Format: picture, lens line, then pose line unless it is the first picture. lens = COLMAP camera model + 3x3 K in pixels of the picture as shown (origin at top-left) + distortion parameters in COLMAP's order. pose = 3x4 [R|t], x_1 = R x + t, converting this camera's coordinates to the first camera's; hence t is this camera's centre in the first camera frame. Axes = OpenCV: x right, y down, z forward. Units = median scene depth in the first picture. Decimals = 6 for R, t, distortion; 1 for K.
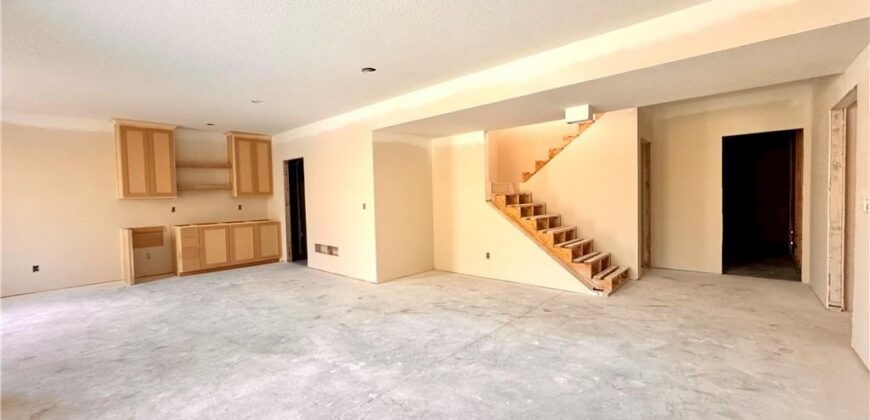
lens RADIAL K [[349.1, 0, 435.4], [0, 349.1, 208.6], [0, 0, 1]] dist [-0.004752, 0.000110]
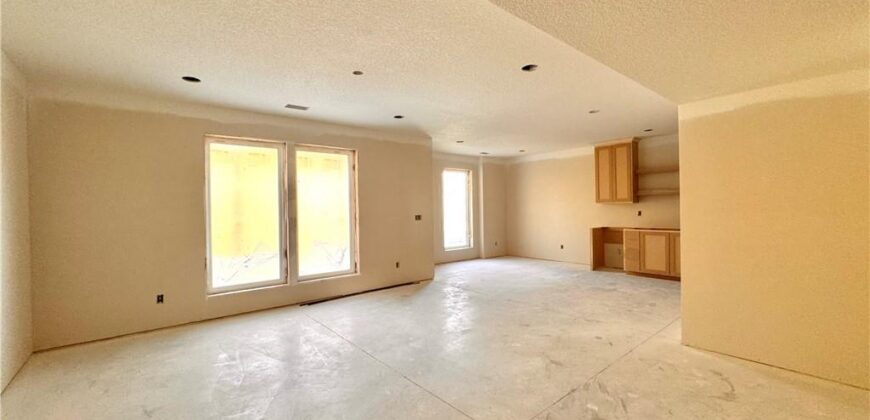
lens RADIAL K [[349.1, 0, 435.4], [0, 349.1, 208.6], [0, 0, 1]] dist [-0.004752, 0.000110]
pose [[-0.147171, 0.028339, -0.988705, 0.488771], [-0.012648, 0.999454, 0.030530, -0.043131], [0.989030, 0.016999, -0.146732, 0.600415]]
